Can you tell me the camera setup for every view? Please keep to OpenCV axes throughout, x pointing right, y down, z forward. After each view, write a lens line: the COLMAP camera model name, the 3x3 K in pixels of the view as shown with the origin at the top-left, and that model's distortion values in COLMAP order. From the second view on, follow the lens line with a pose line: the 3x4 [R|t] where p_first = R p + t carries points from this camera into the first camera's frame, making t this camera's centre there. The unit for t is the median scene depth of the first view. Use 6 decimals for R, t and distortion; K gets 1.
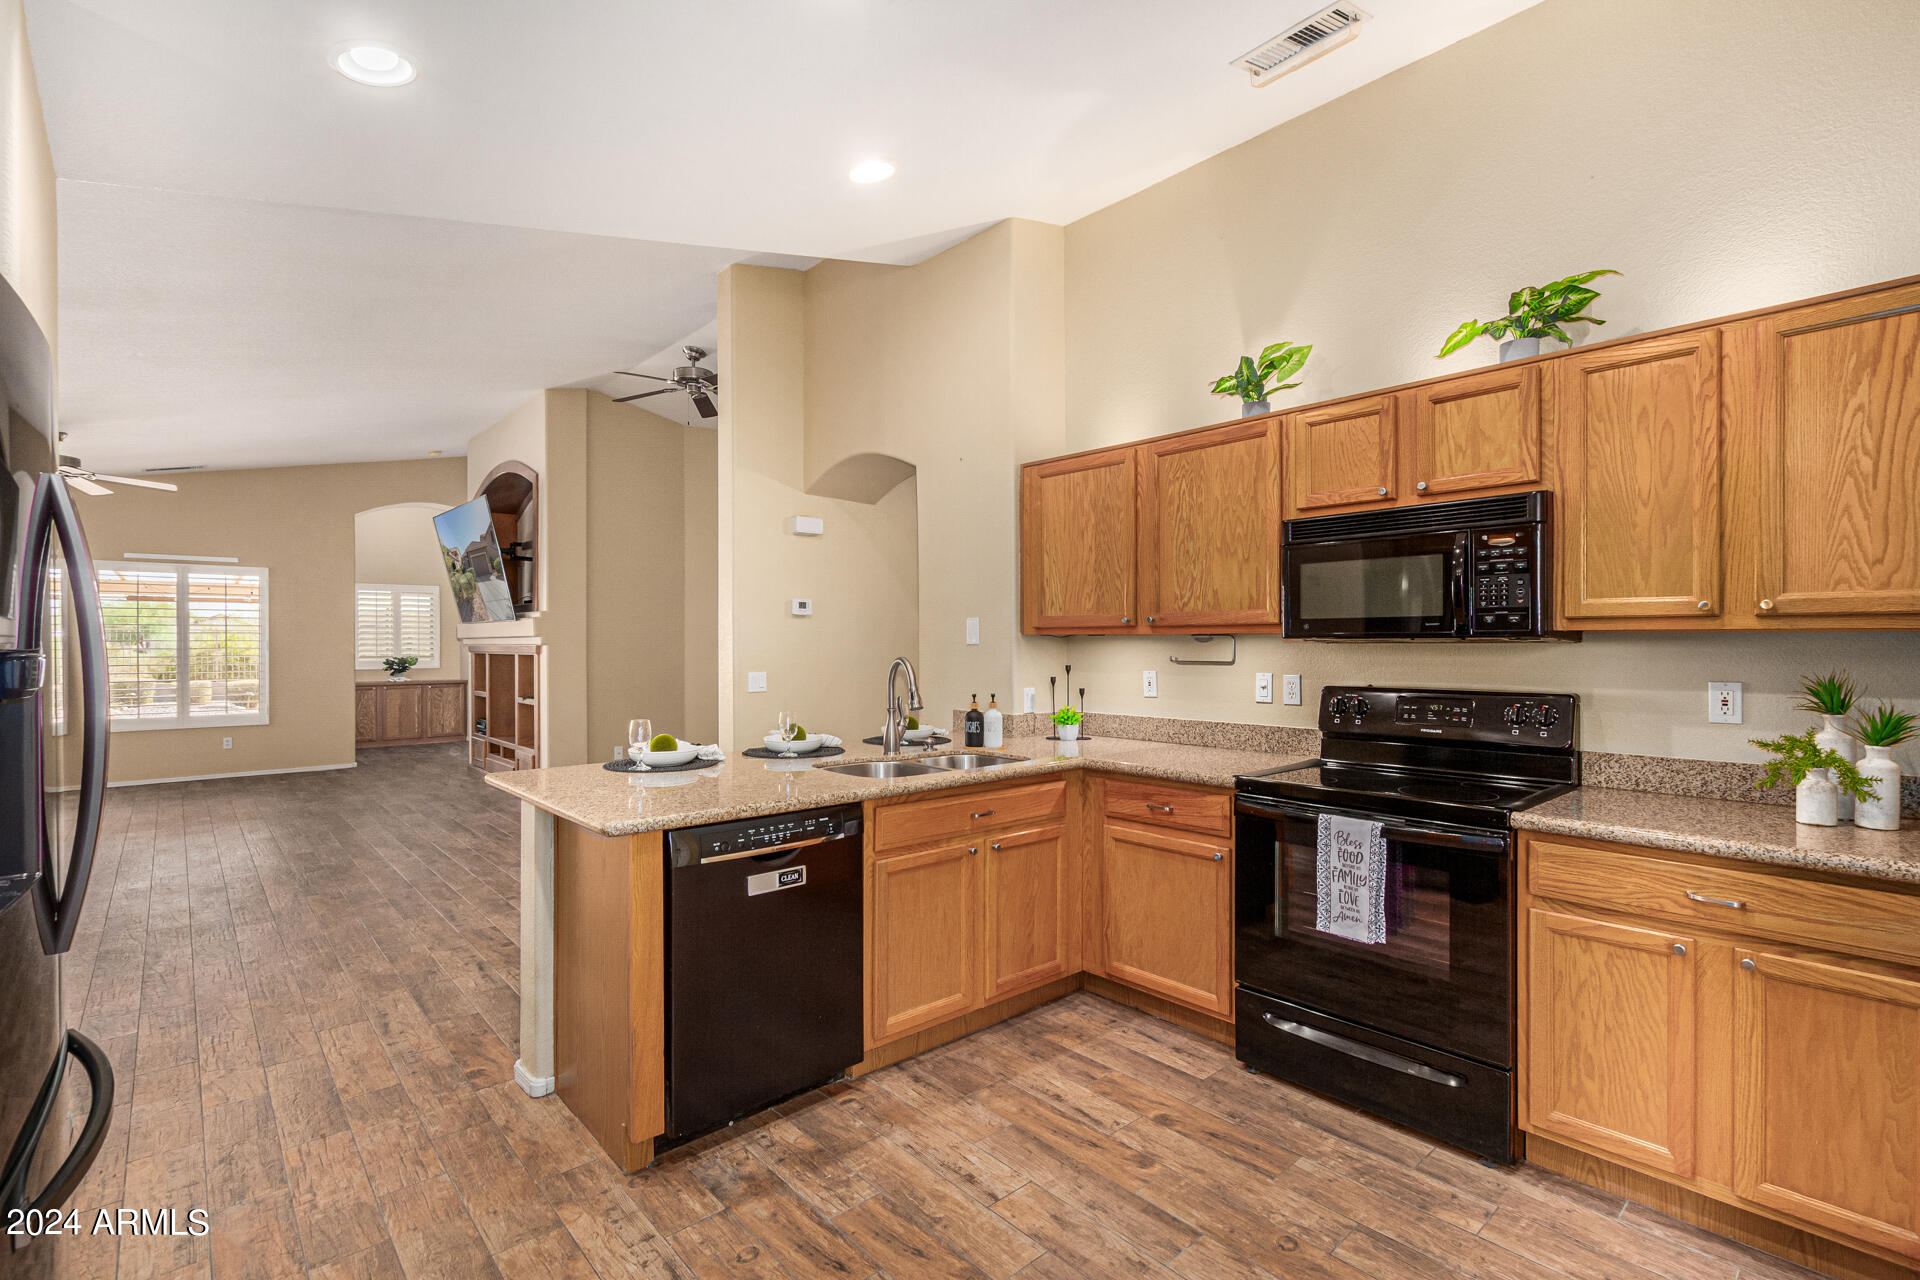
lens RADIAL K [[877.6, 0, 977.0], [0, 877.6, 635.6], [0, 0, 1]] dist [0.006994, -0.002717]
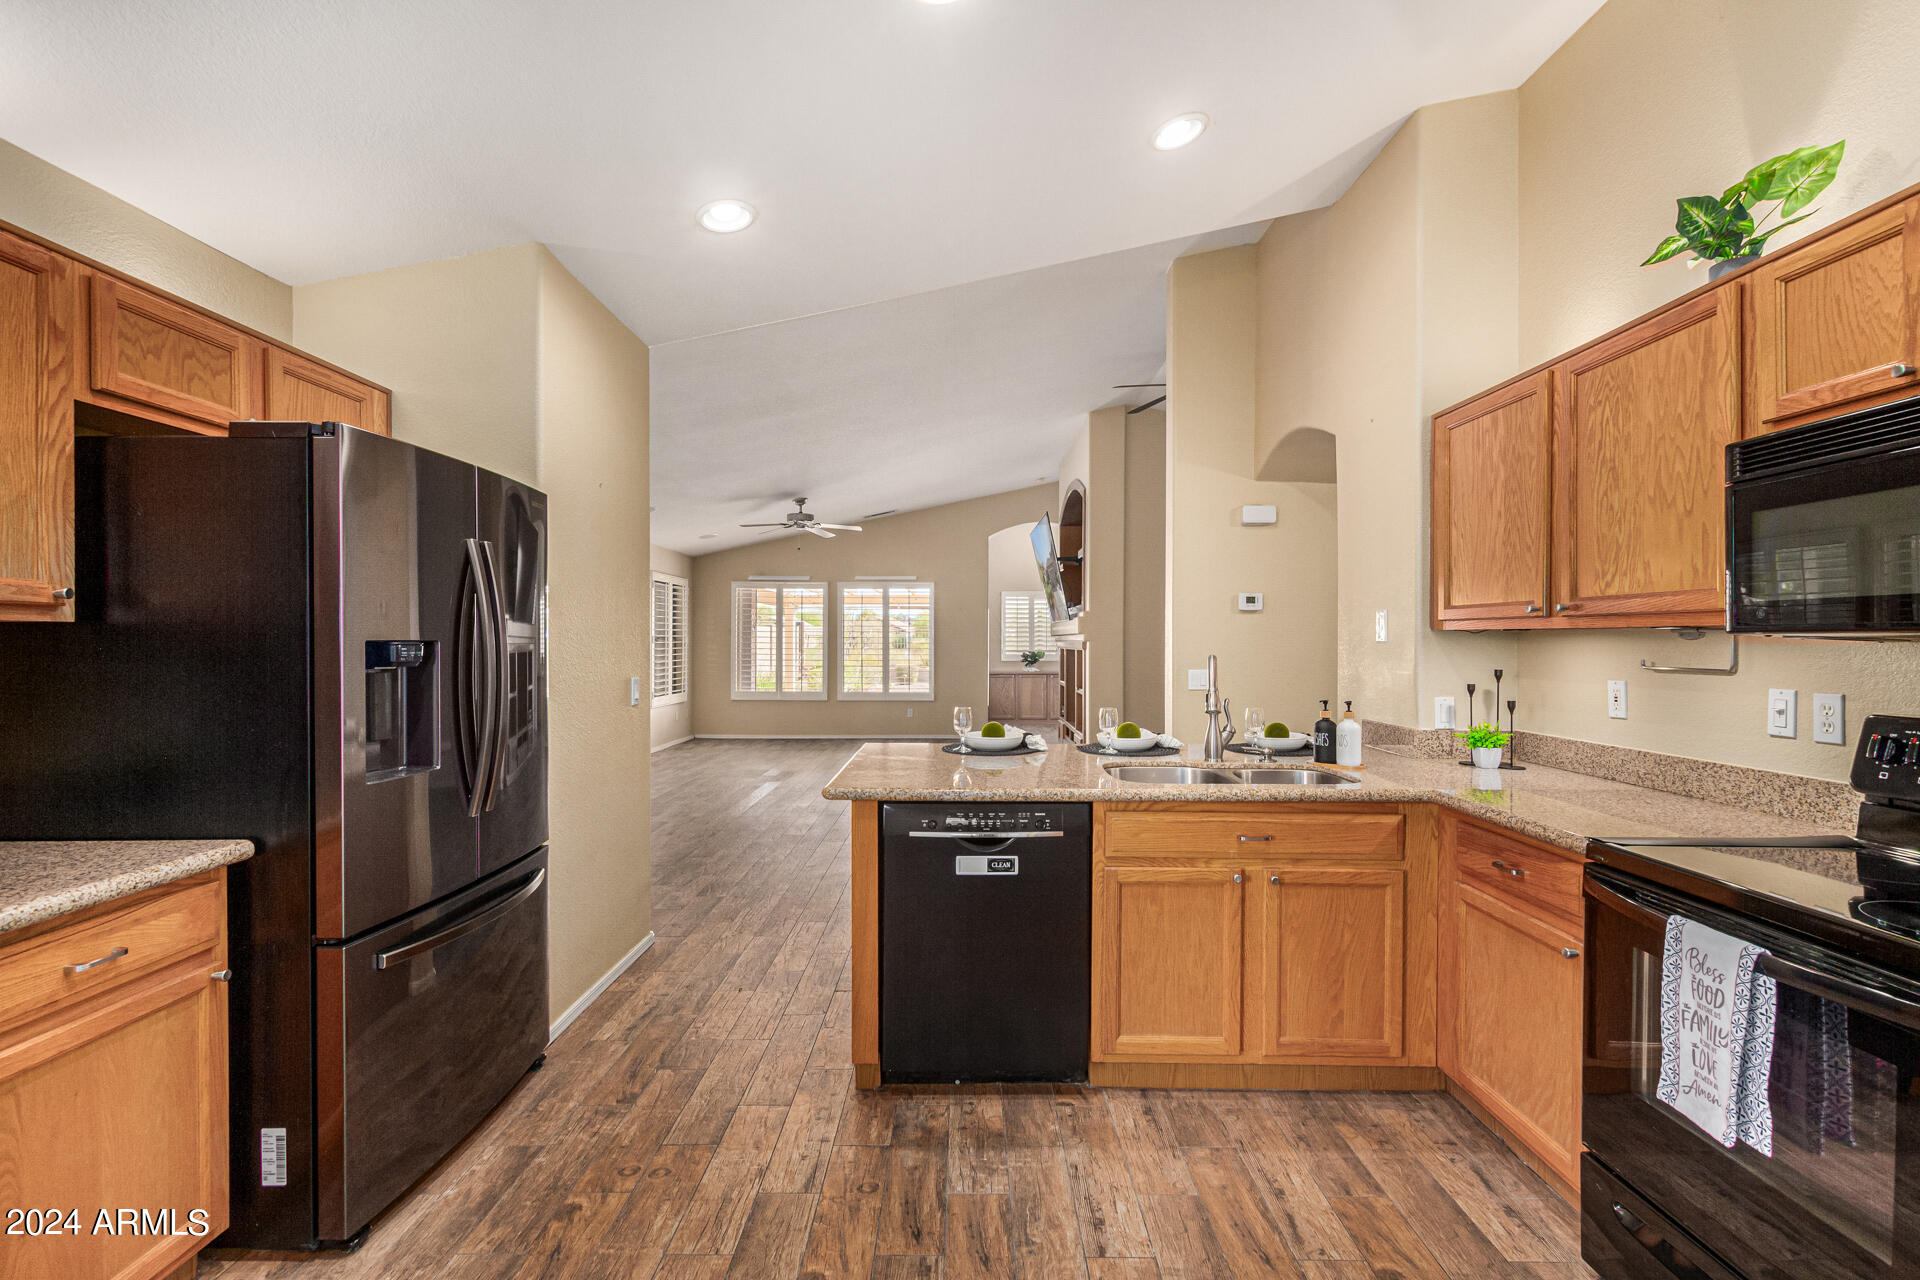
lens RADIAL K [[877.6, 0, 954.9], [0, 877.6, 633.0], [0, 0, 1]] dist [0.006994, -0.002717]
pose [[0.734737, -0.003063, -0.678345, 0.362407], [0.002906, 0.999995, -0.001368, 0.002357], [0.678346, -0.000966, 0.734742, 0.161970]]
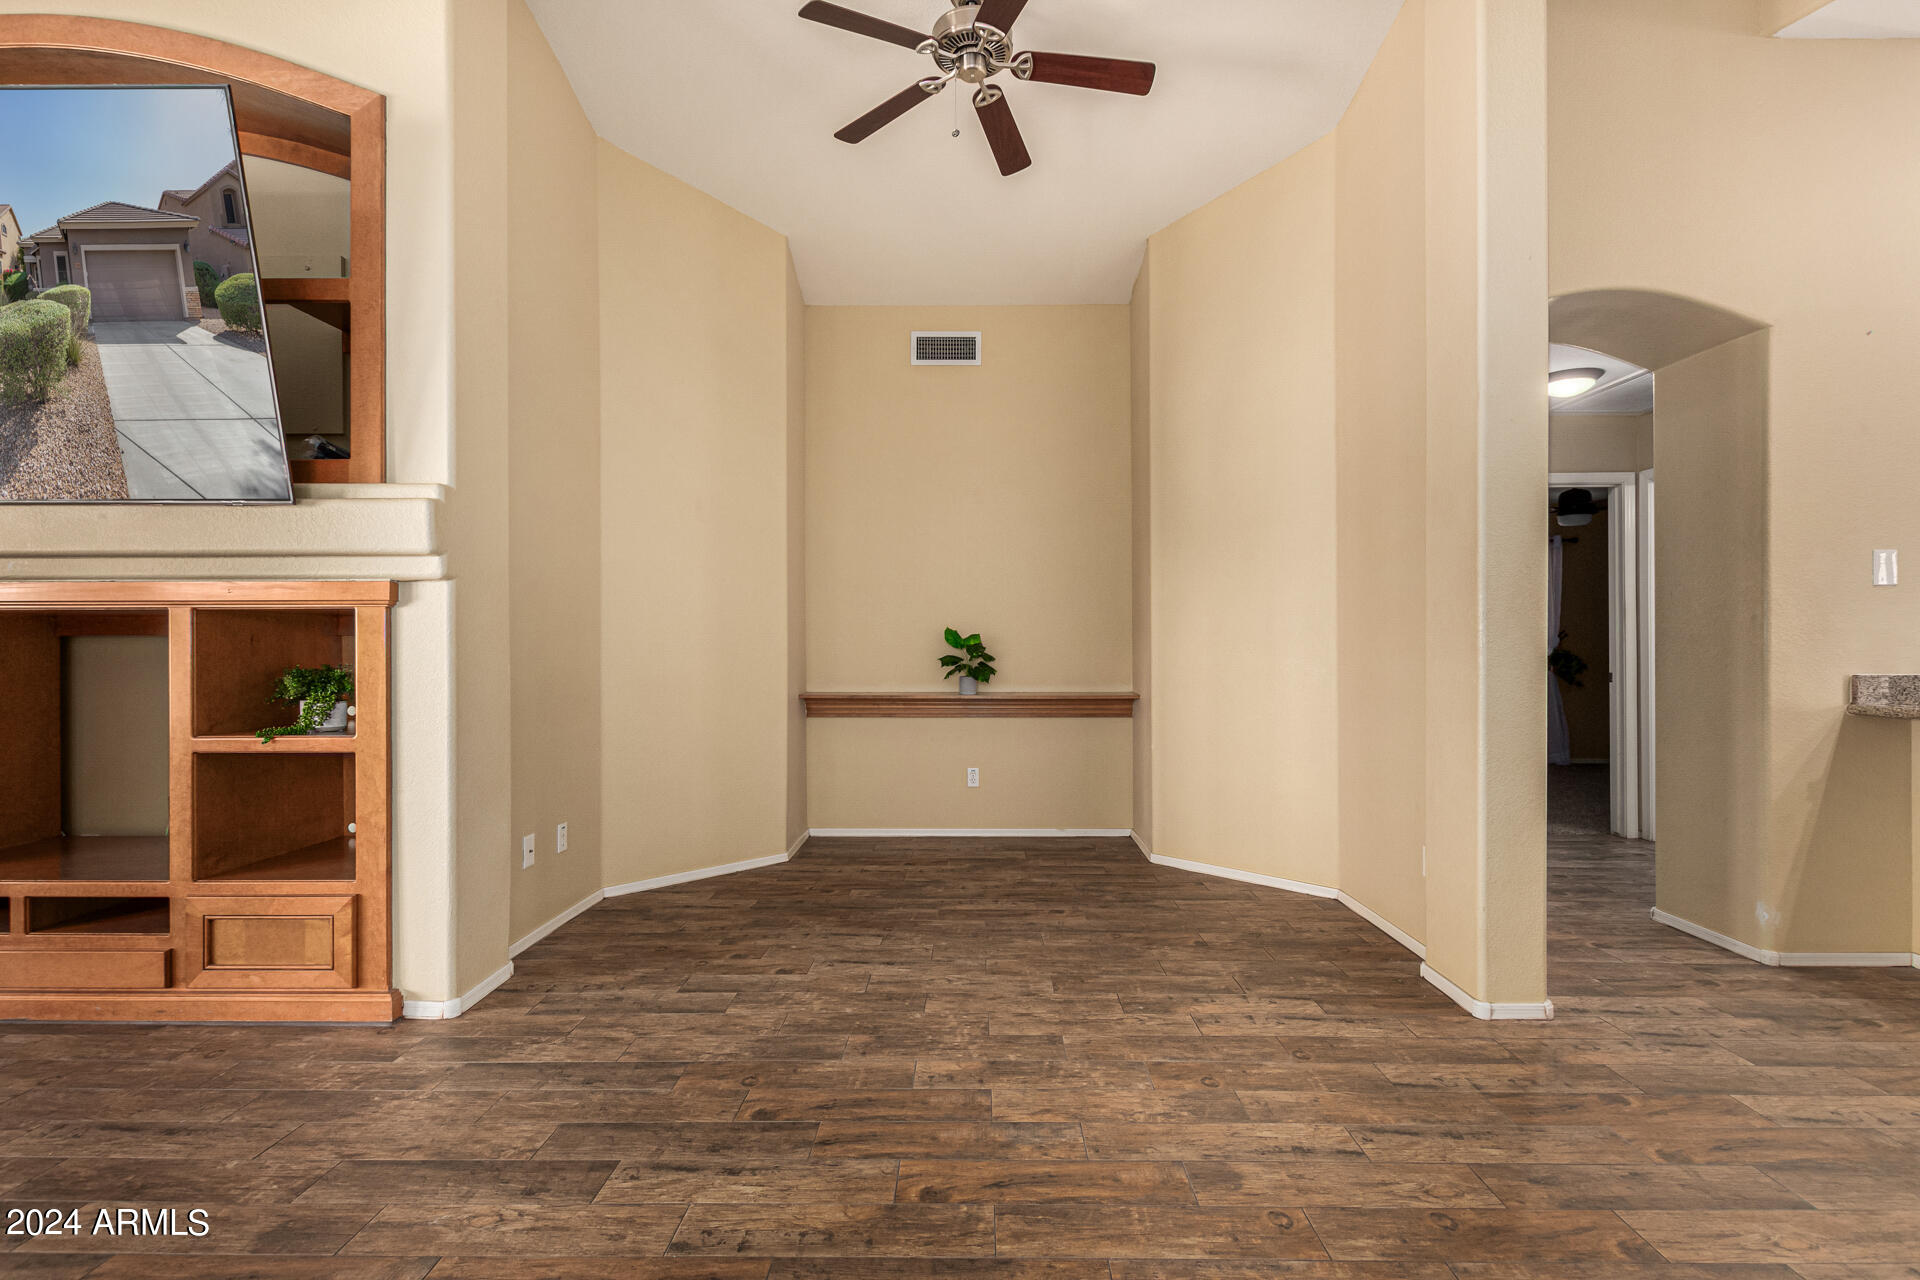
lens RADIAL K [[877.6, 0, 954.0], [0, 877.6, 648.4], [0, 0, 1]] dist [0.006994, -0.002717]
pose [[0.688063, 0.008878, 0.725597, -1.615253], [-0.007393, 0.999959, -0.005225, 0.104661], [-0.725614, -0.001769, 0.688100, 1.598717]]
